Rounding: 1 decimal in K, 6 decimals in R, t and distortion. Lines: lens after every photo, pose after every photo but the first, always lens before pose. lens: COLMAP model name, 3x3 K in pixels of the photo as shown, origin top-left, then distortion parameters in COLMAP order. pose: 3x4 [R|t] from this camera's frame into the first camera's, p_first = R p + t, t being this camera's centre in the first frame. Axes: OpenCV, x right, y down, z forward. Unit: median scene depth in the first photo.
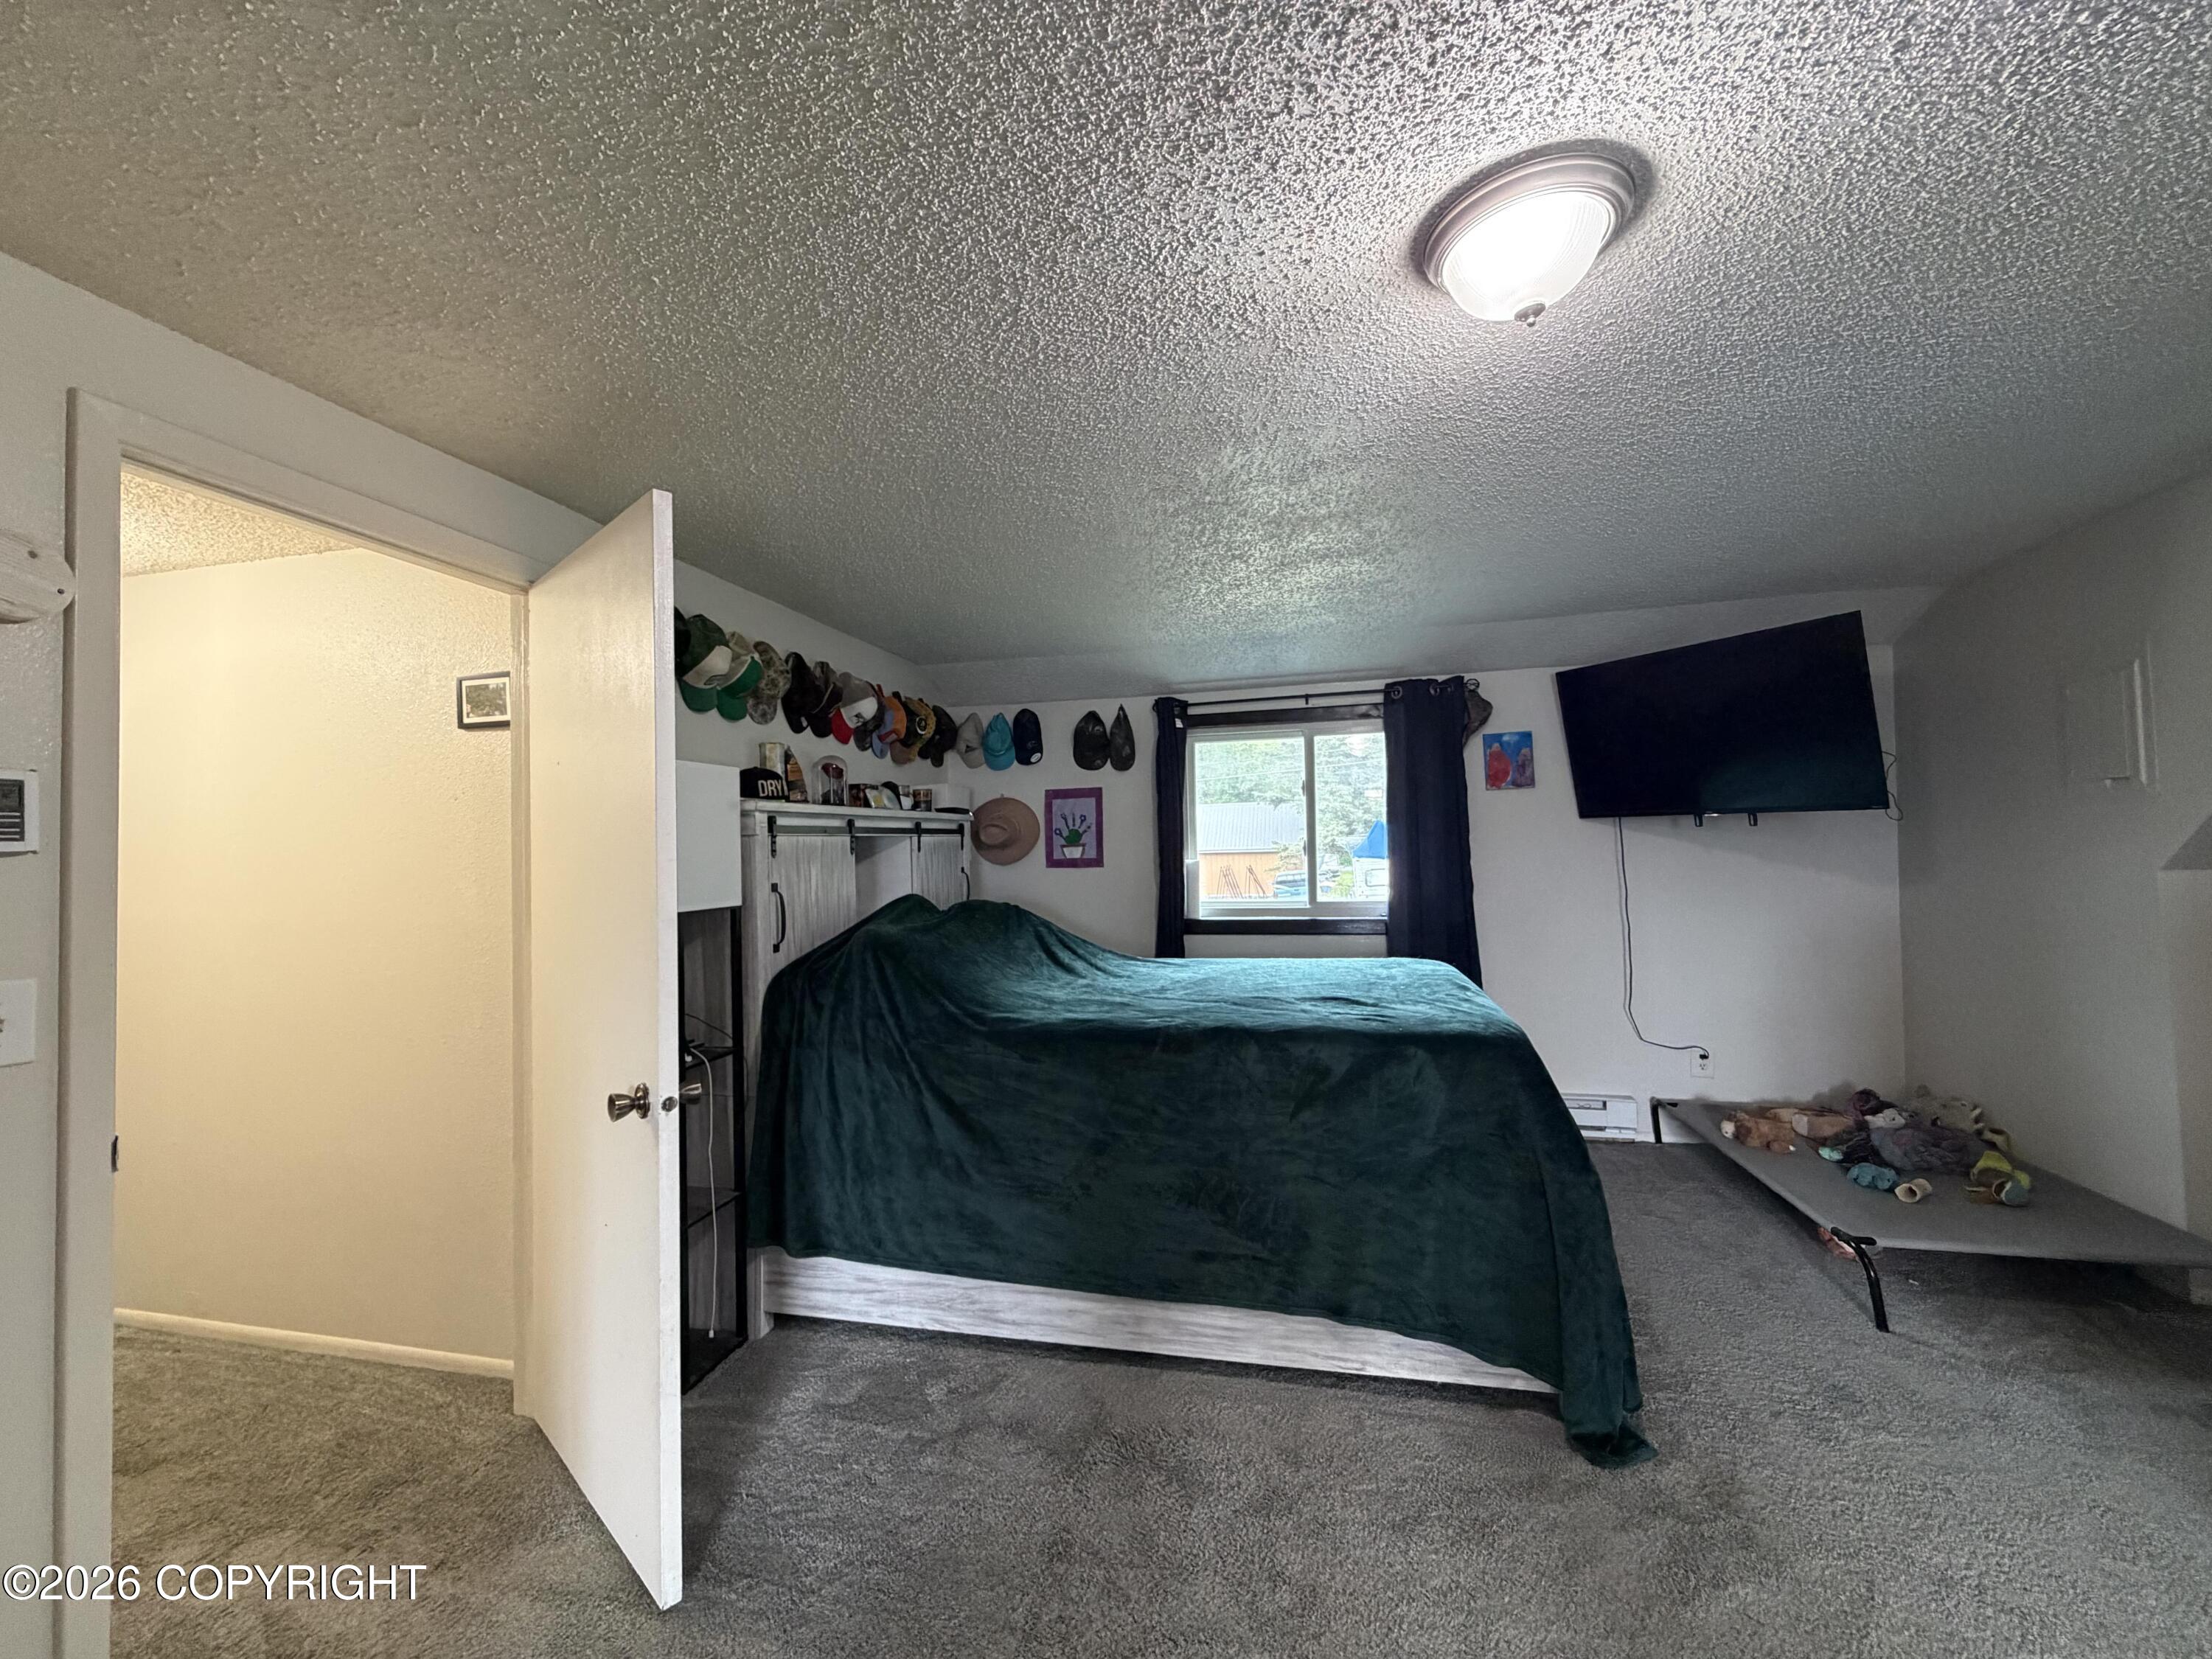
lens RADIAL K [[887.9, 0, 1101.2], [0, 887.9, 828.0], [0, 0, 1]] dist [0.004366, -0.000438]
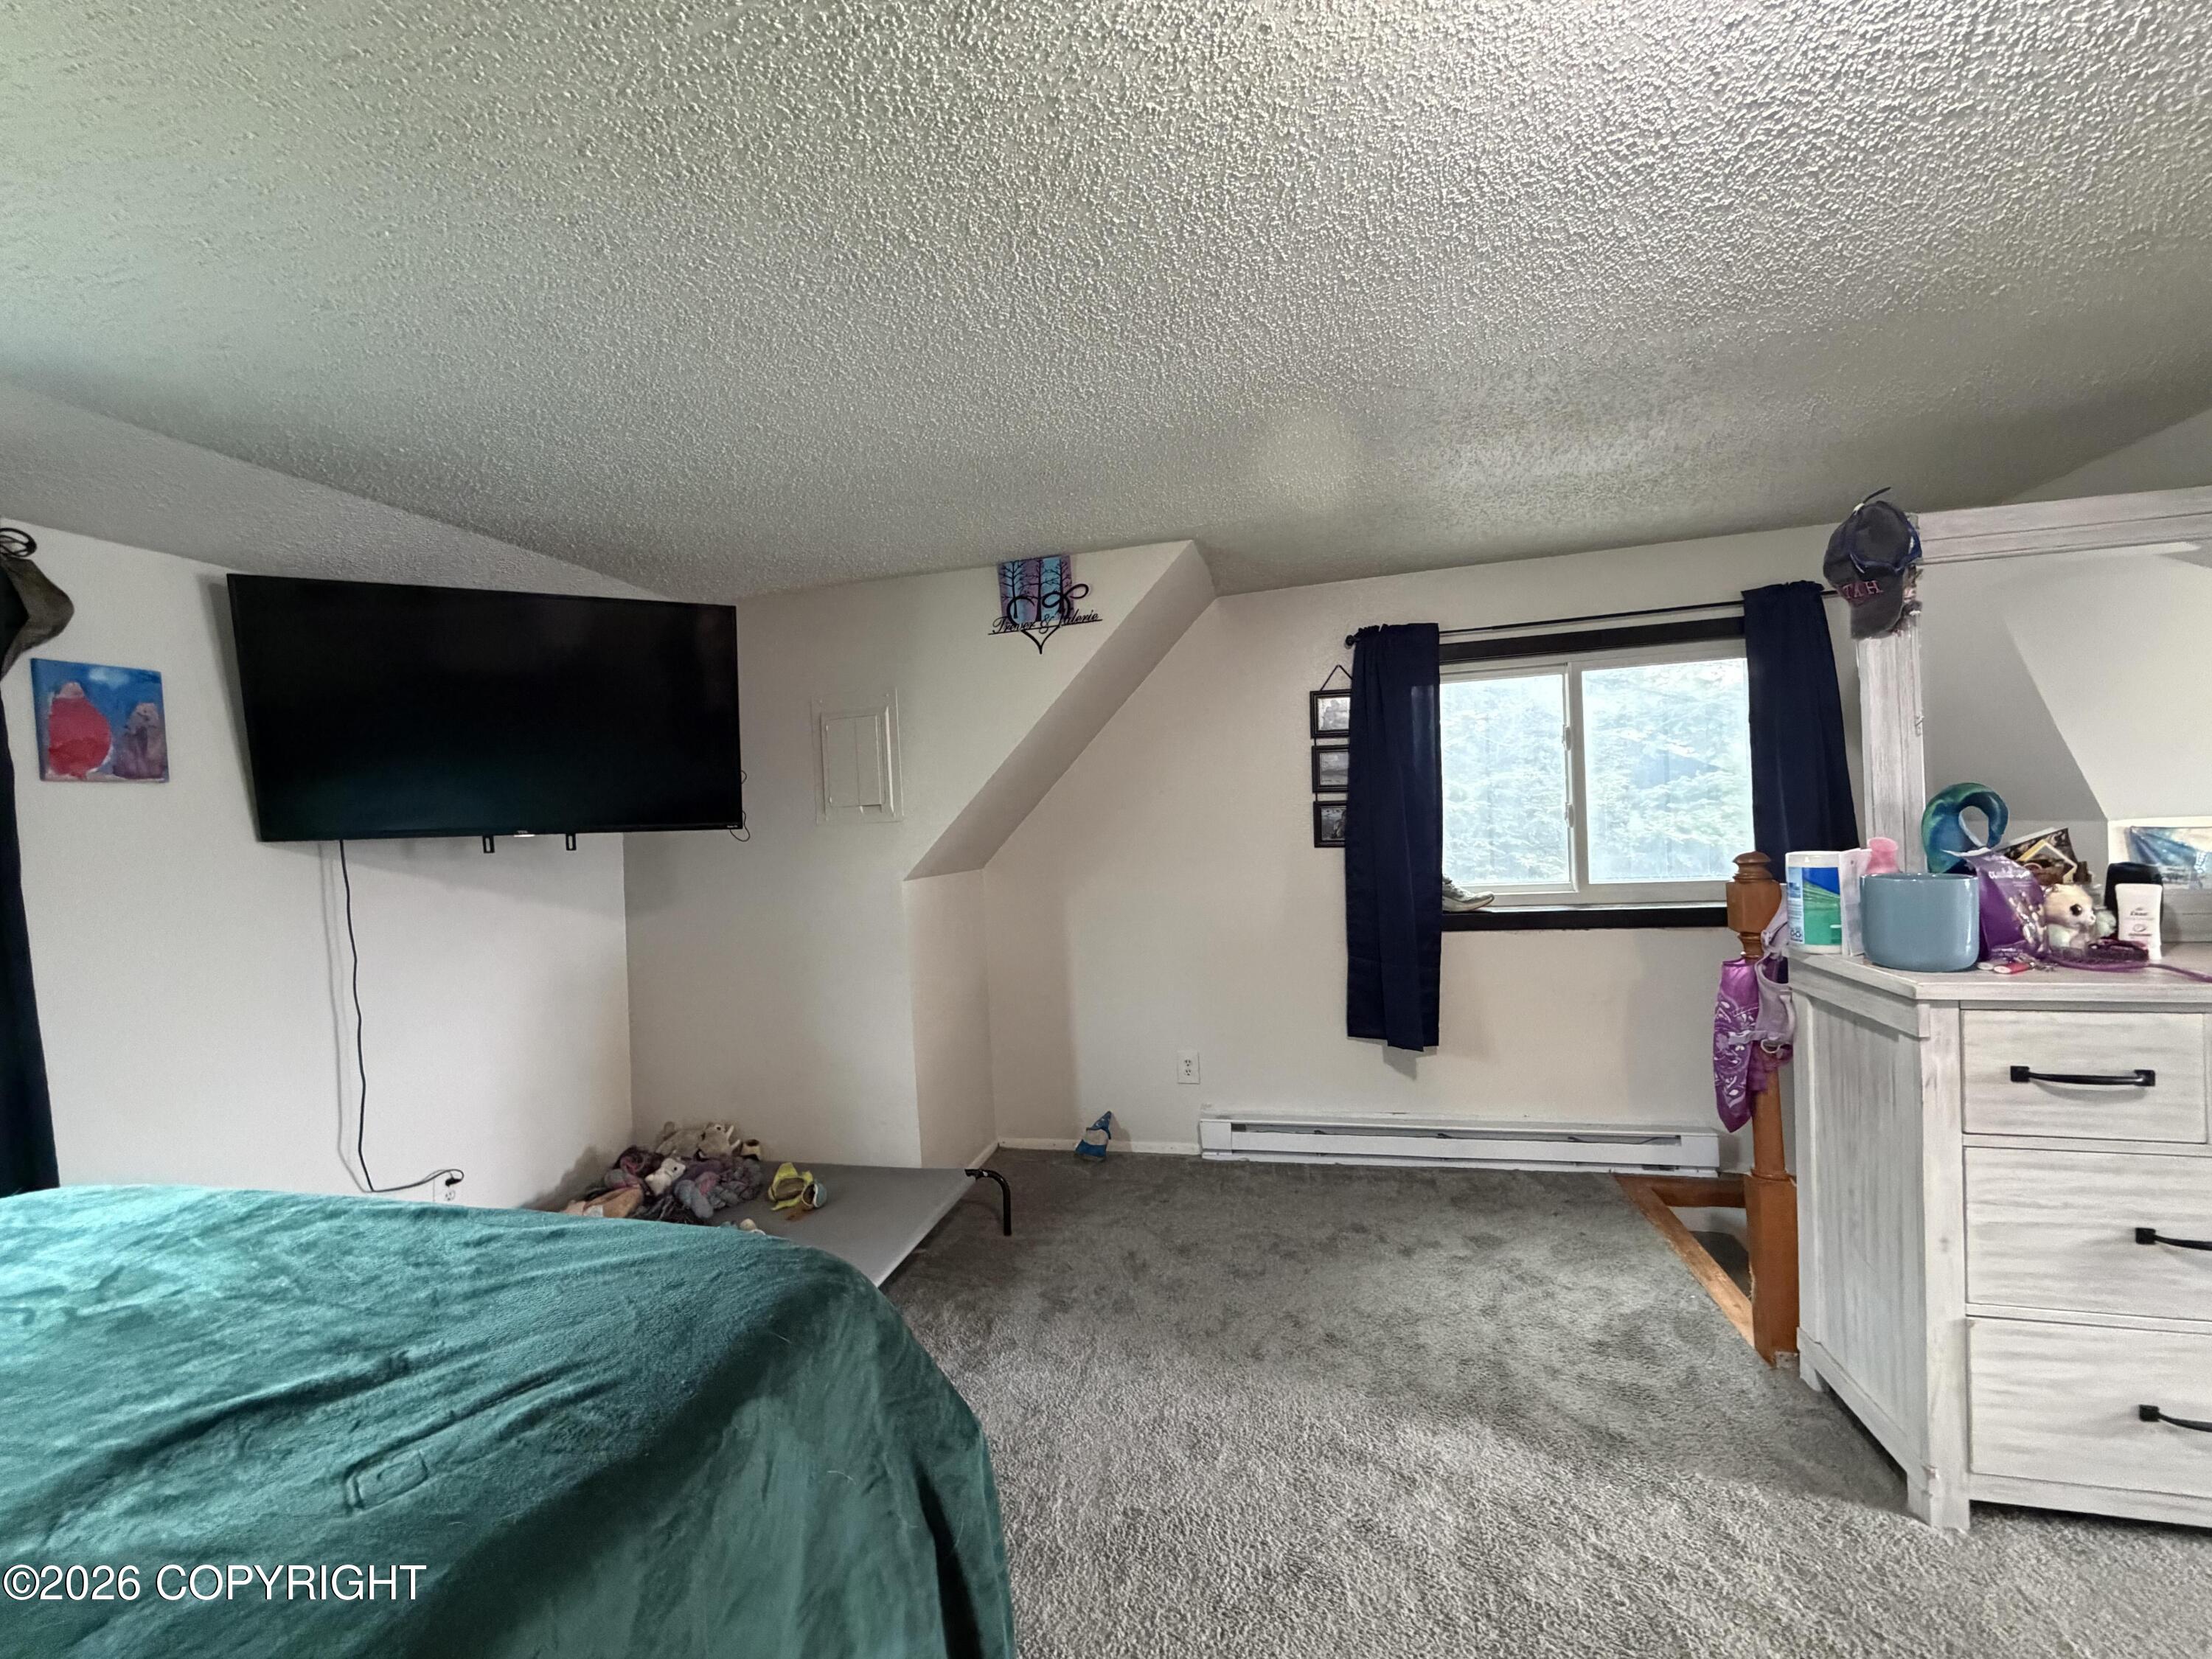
lens RADIAL K [[887.9, 0, 1100.4], [0, 887.9, 832.0], [0, 0, 1]] dist [0.004366, -0.000438]
pose [[0.014185, 0.017016, 0.999755, -0.025532], [0.022106, 0.999605, -0.017327, 0.005407], [-0.999655, 0.022347, 0.013803, 0.526436]]
